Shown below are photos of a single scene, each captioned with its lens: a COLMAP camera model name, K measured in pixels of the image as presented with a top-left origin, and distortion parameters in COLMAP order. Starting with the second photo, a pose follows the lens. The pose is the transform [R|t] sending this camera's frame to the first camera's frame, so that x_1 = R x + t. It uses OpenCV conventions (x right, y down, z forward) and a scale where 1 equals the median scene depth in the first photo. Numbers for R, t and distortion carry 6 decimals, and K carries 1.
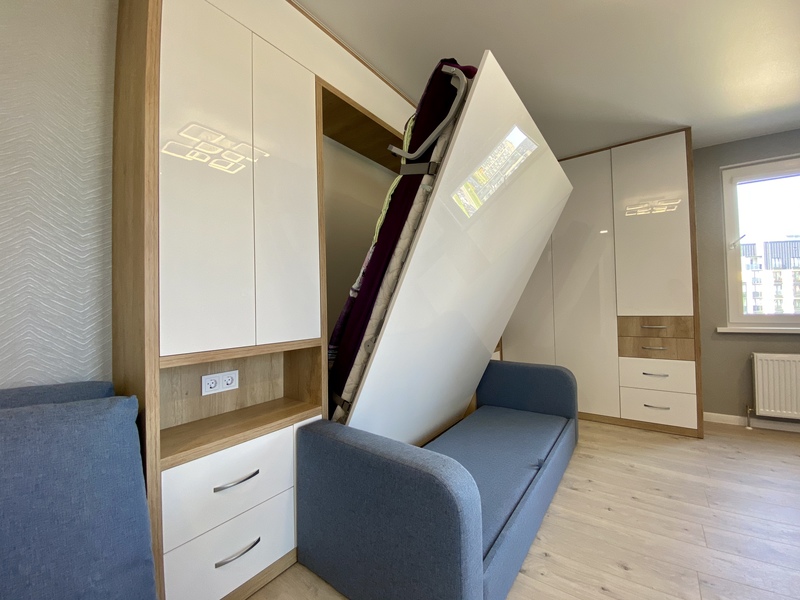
lens RADIAL K [[331.4, 0, 404.8], [0, 331.4, 298.4], [0, 0, 1]] dist [0.017419, -0.020879]
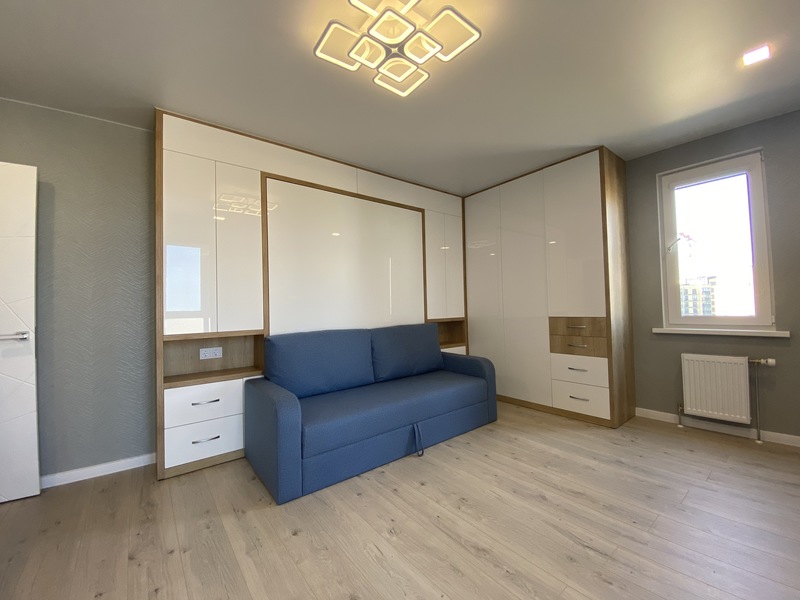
lens RADIAL K [[331.4, 0, 404.8], [0, 331.4, 298.4], [0, 0, 1]] dist [0.017419, -0.020879]
pose [[0.963389, -0.011580, -0.267856, 0.520862], [0.011195, 0.999933, -0.002965, -0.013570], [0.267872, -0.000143, 0.963454, -0.248741]]
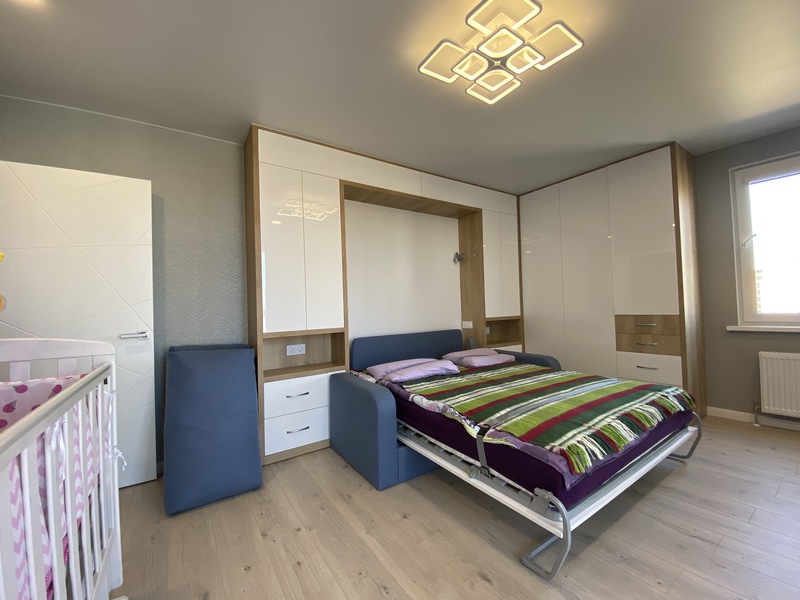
lens RADIAL K [[331.4, 0, 404.8], [0, 331.4, 298.4], [0, 0, 1]] dist [0.017419, -0.020879]
pose [[0.941878, -0.017028, -0.335524, 0.385560], [0.018673, 0.999824, 0.001676, -0.020077], [0.335436, -0.007844, 0.942030, -0.334330]]
